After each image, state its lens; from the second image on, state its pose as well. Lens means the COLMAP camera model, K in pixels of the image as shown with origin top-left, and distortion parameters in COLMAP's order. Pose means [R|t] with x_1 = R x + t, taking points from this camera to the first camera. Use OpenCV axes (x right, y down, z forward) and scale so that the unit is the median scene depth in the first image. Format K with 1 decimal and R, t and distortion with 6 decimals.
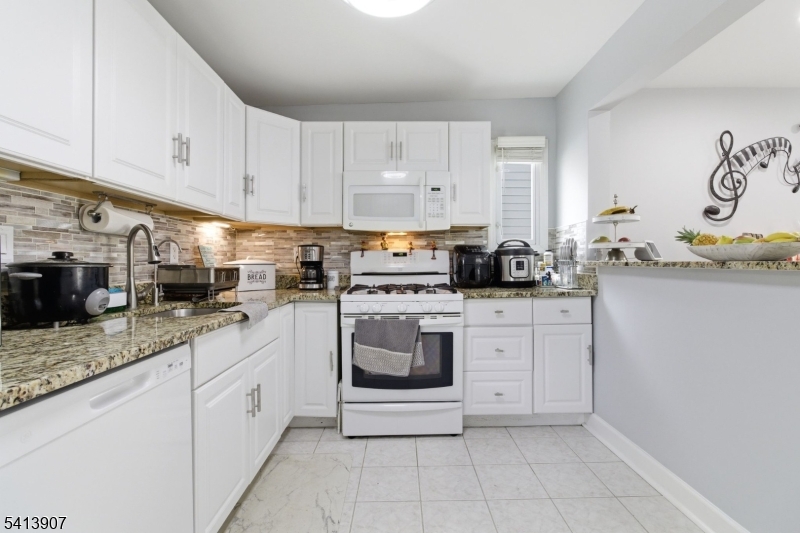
lens RADIAL K [[377.2, 0, 400.0], [0, 377.2, 266.5], [0, 0, 1]] dist [-0.026514, 0.017928]
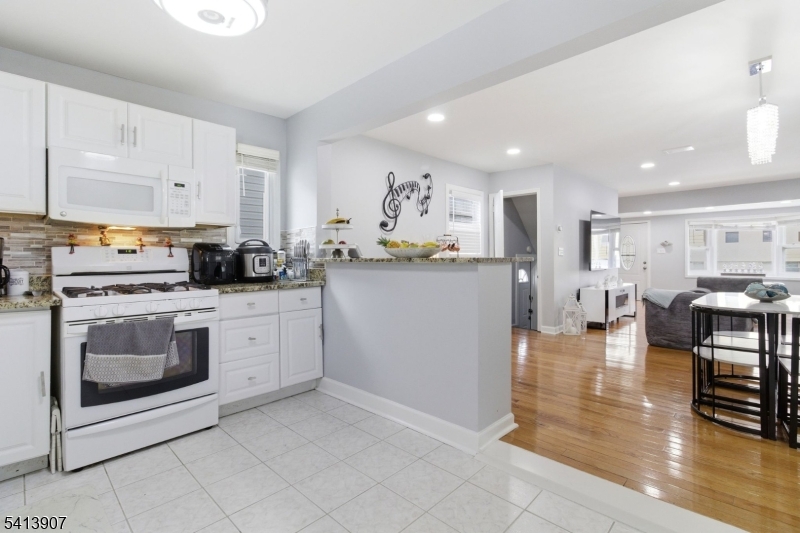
lens RADIAL K [[369.6, 0, 403.0], [0, 369.6, 262.8], [0, 0, 1]] dist [0.000053, 0.000210]
pose [[0.701718, -0.008303, 0.712406, -0.188050], [0.013177, 0.999912, -0.001324, 0.005745], [-0.712333, 0.010316, 0.701766, -0.085917]]
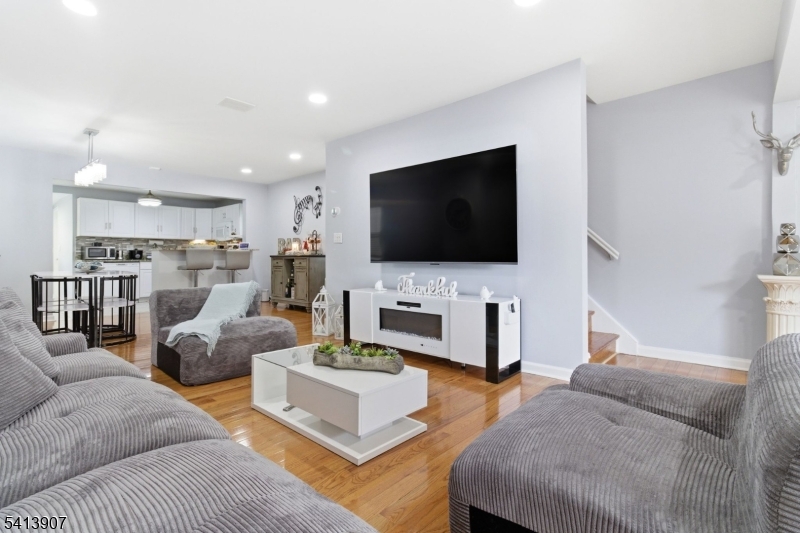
lens RADIAL K [[369.6, 0, 403.0], [0, 369.6, 262.8], [0, 0, 1]] dist [0.000053, 0.000210]
pose [[0.780434, 0.008413, -0.625182, 3.665864], [-0.007865, 0.999962, 0.003638, 0.072752], [0.625189, 0.002078, 0.780471, -0.525553]]
